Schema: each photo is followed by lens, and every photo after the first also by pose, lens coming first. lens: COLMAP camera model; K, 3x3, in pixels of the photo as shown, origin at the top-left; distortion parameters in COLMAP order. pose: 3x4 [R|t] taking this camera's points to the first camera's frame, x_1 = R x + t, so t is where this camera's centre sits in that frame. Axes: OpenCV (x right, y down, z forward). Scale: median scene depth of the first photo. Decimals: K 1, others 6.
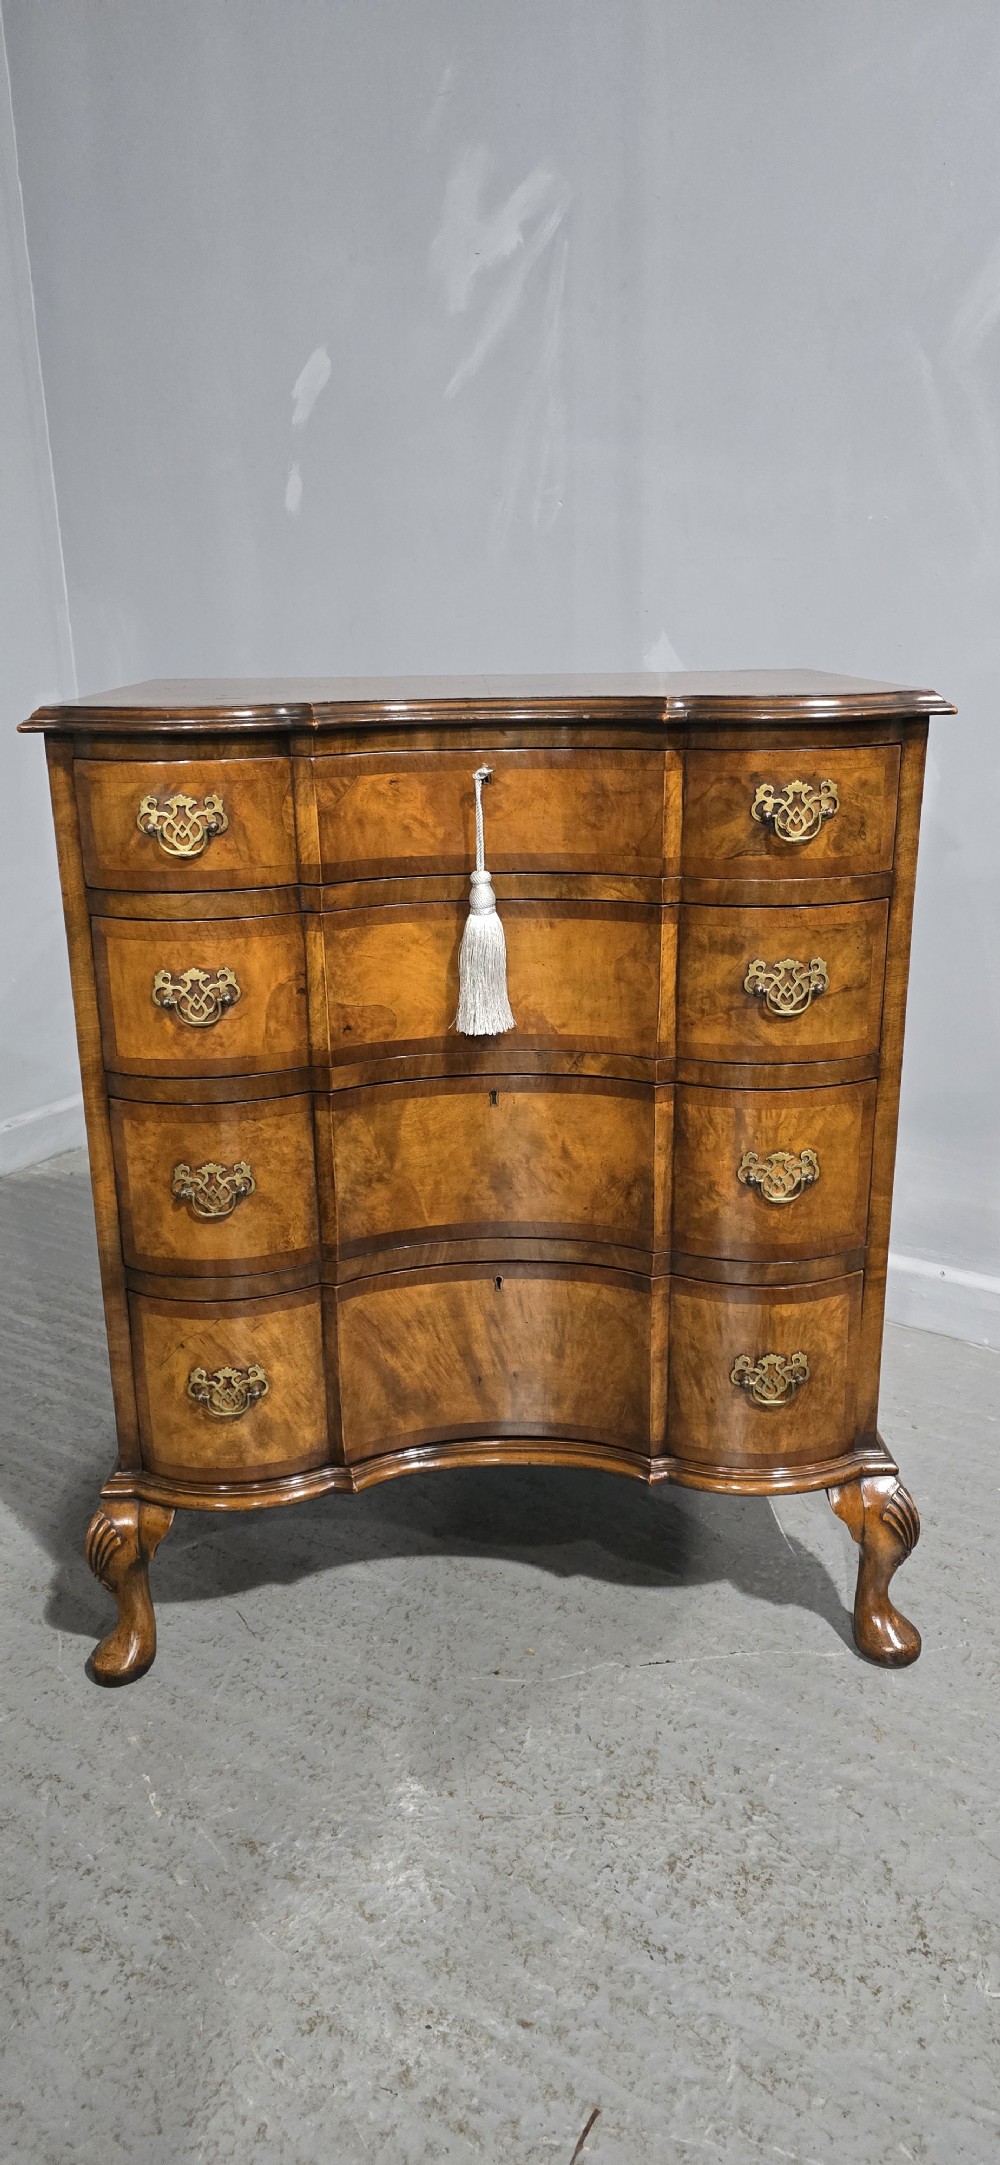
lens RADIAL K [[1475.4, 0, 489.1], [0, 1475.4, 1044.2], [0, 0, 1]] dist [0.058620, -0.065167]
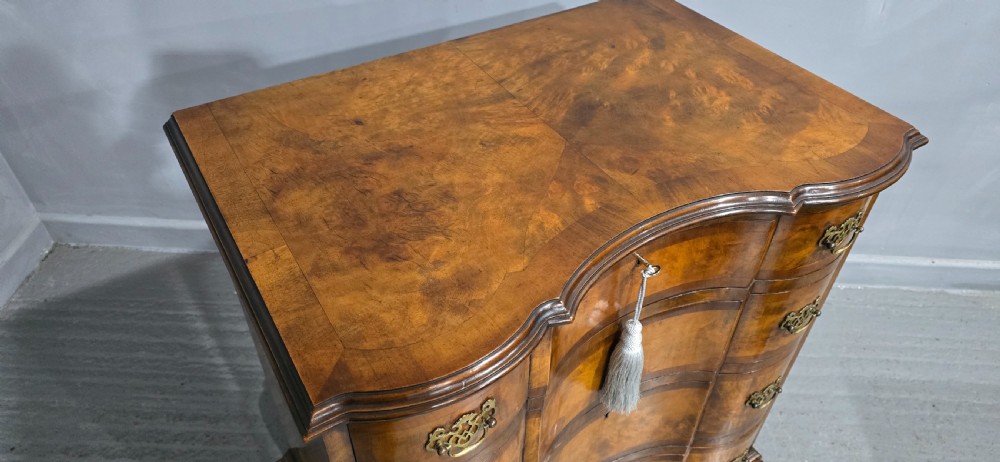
lens RADIAL K [[681.5, 0, 495.2], [0, 681.5, 241.3], [0, 0, 1]] dist [0.058620, -0.065167]
pose [[0.864019, -0.322898, 0.386274, -0.308742], [0.120454, 0.877539, 0.464130, -0.458517], [-0.488837, -0.354489, 0.797105, 0.590693]]
